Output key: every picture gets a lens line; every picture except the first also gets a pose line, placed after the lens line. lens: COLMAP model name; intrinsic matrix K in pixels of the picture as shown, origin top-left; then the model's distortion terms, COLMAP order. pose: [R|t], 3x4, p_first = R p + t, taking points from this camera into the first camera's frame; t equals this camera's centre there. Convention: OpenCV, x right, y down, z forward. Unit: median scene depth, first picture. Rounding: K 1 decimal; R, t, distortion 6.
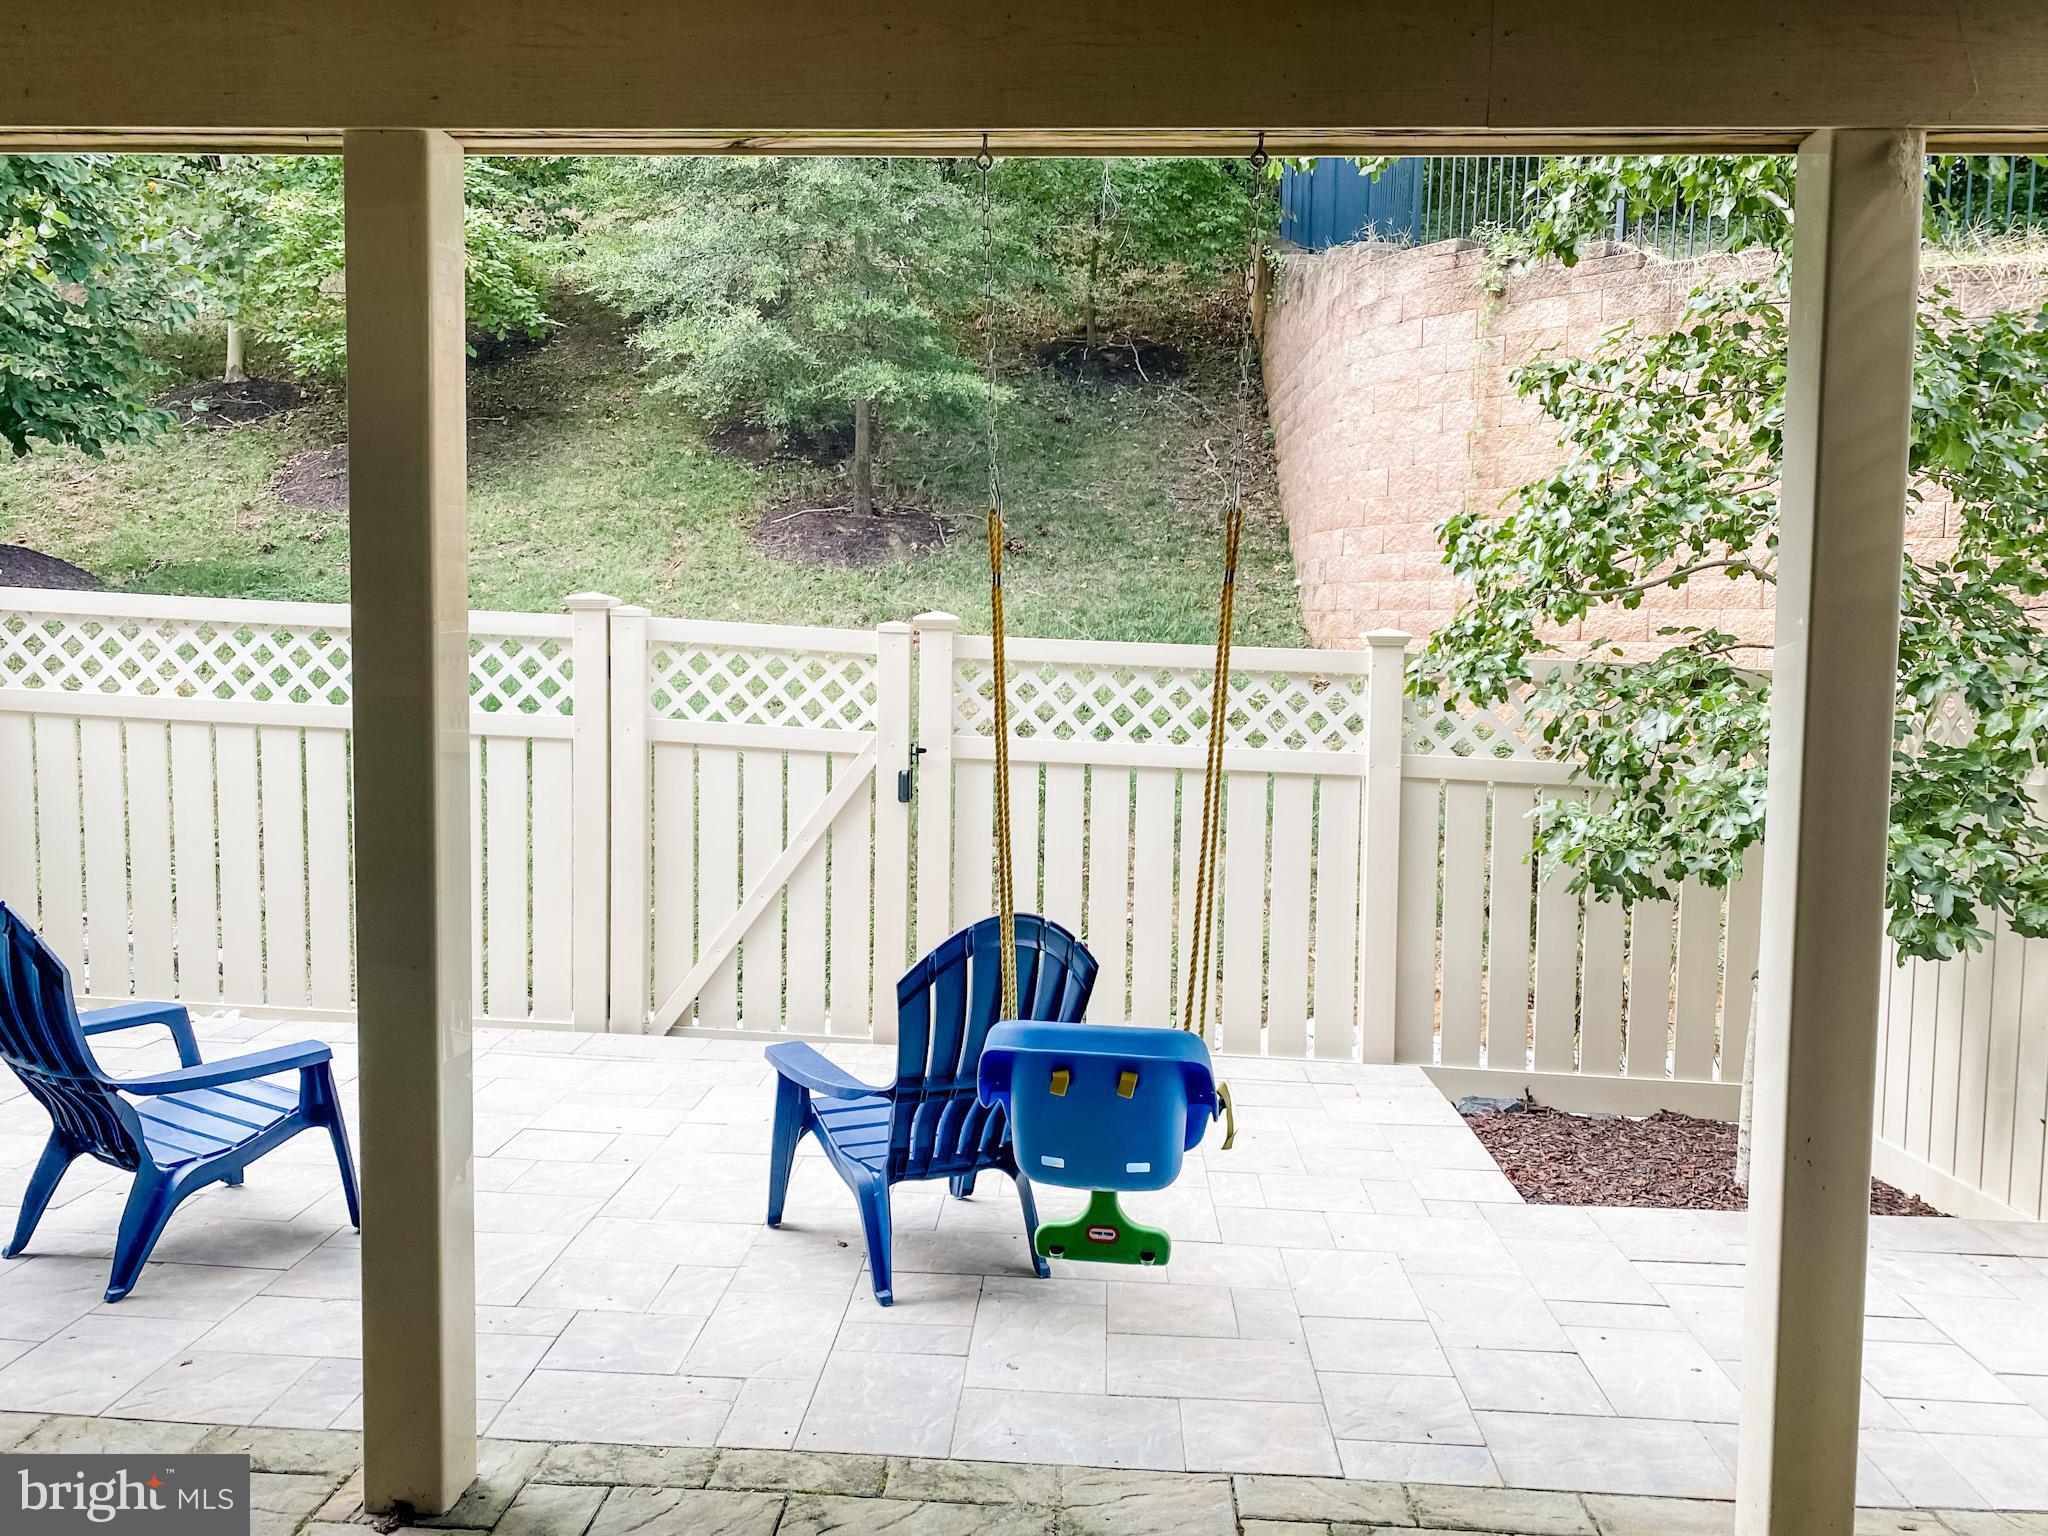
lens RADIAL K [[1637.5, 0, 1026.2], [0, 1637.5, 861.0], [0, 0, 1]] dist [0.010964, -0.008859]
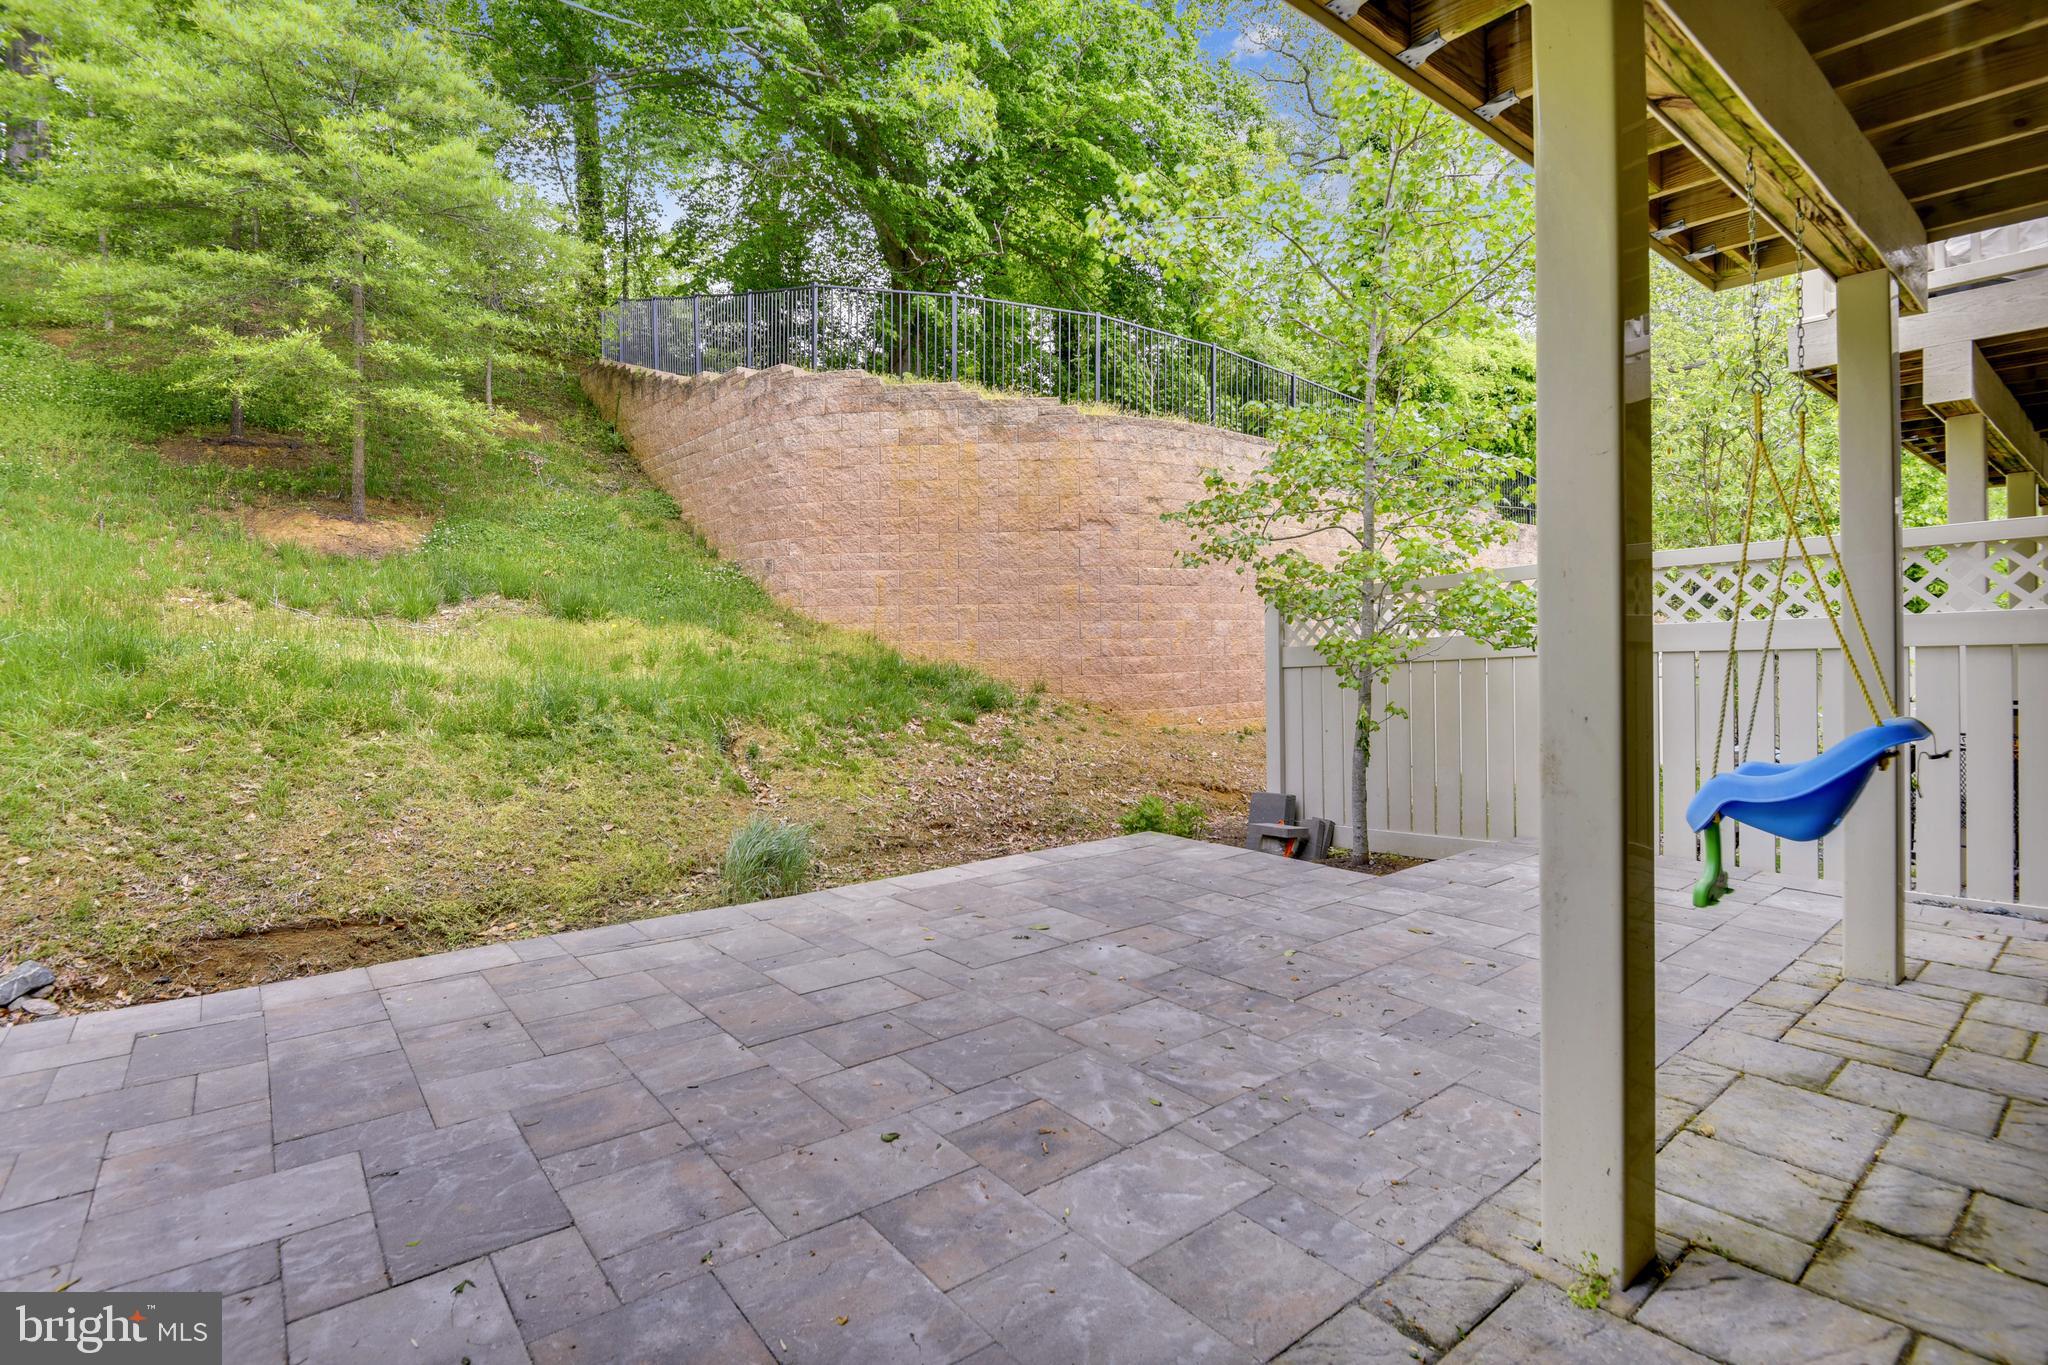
lens RADIAL K [[938.1, 0, 1024.0], [0, 938.1, 682.5], [0, 0, 1]] dist [0.016697, -0.018407]
pose [[0.741793, -0.045312, 0.669096, -0.282952], [0.103711, 0.993463, -0.047700, 0.003952], [-0.662561, 0.104776, 0.741643, 0.209357]]
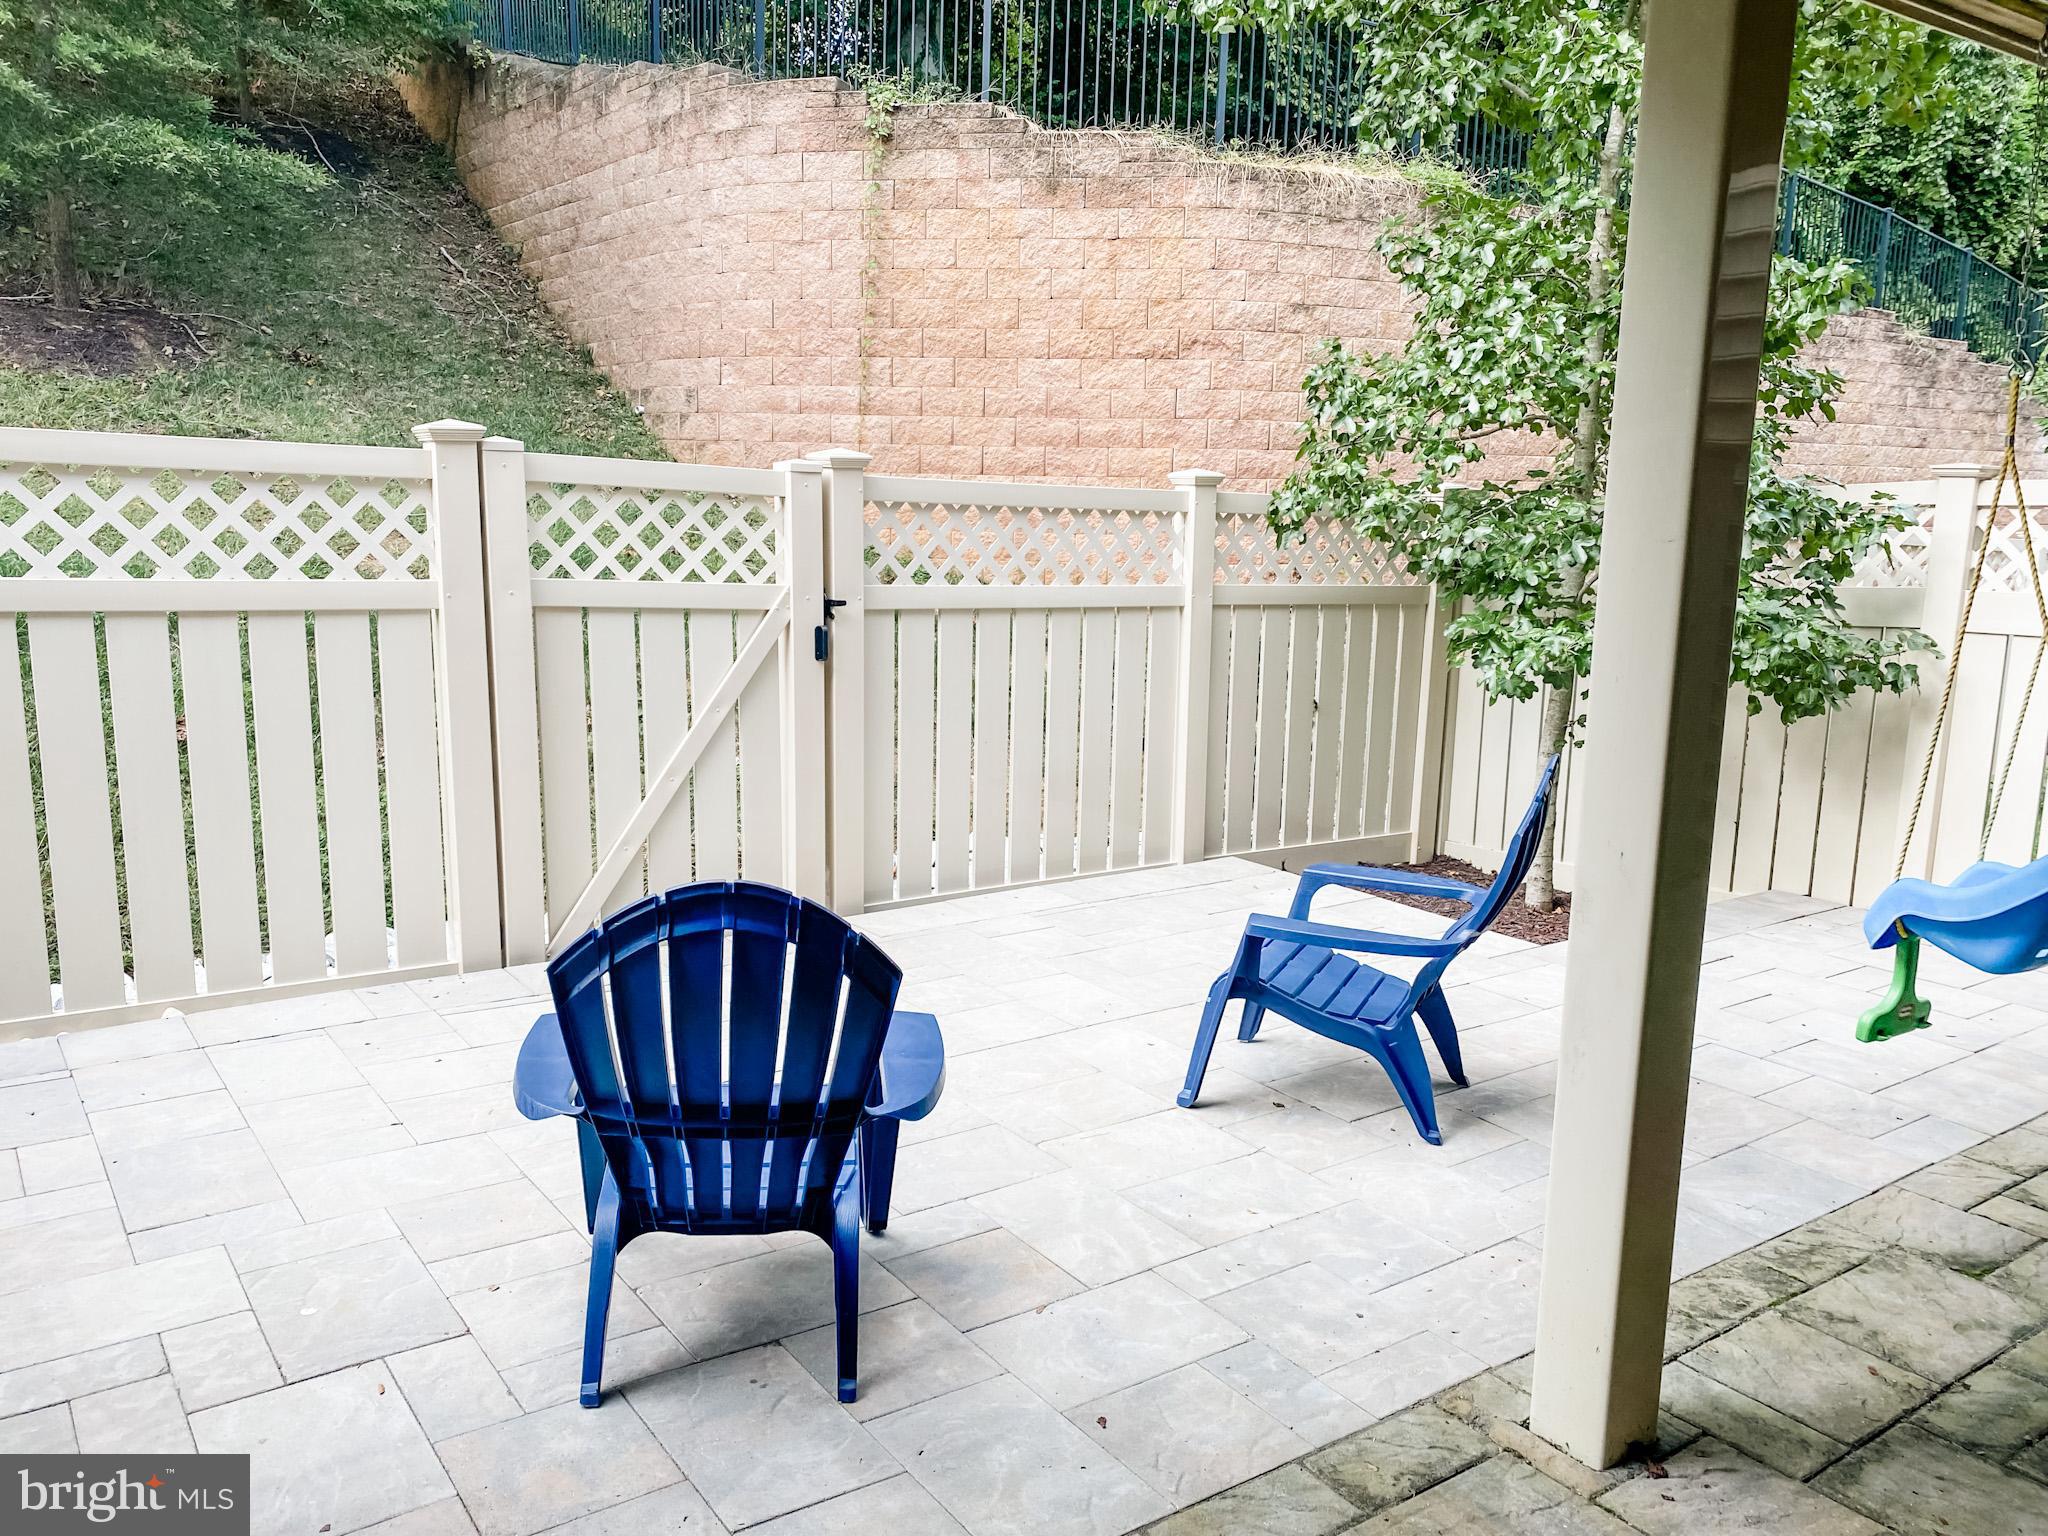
lens RADIAL K [[1541.9, 0, 995.8], [0, 1541.9, 800.9], [0, 0, 1]] dist [0.052902, -0.062356]
pose [[0.792852, -0.127581, 0.595911, -0.308584], [0.077545, 0.991013, 0.108997, -0.025817], [-0.604461, -0.040209, 0.795619, 0.141547]]
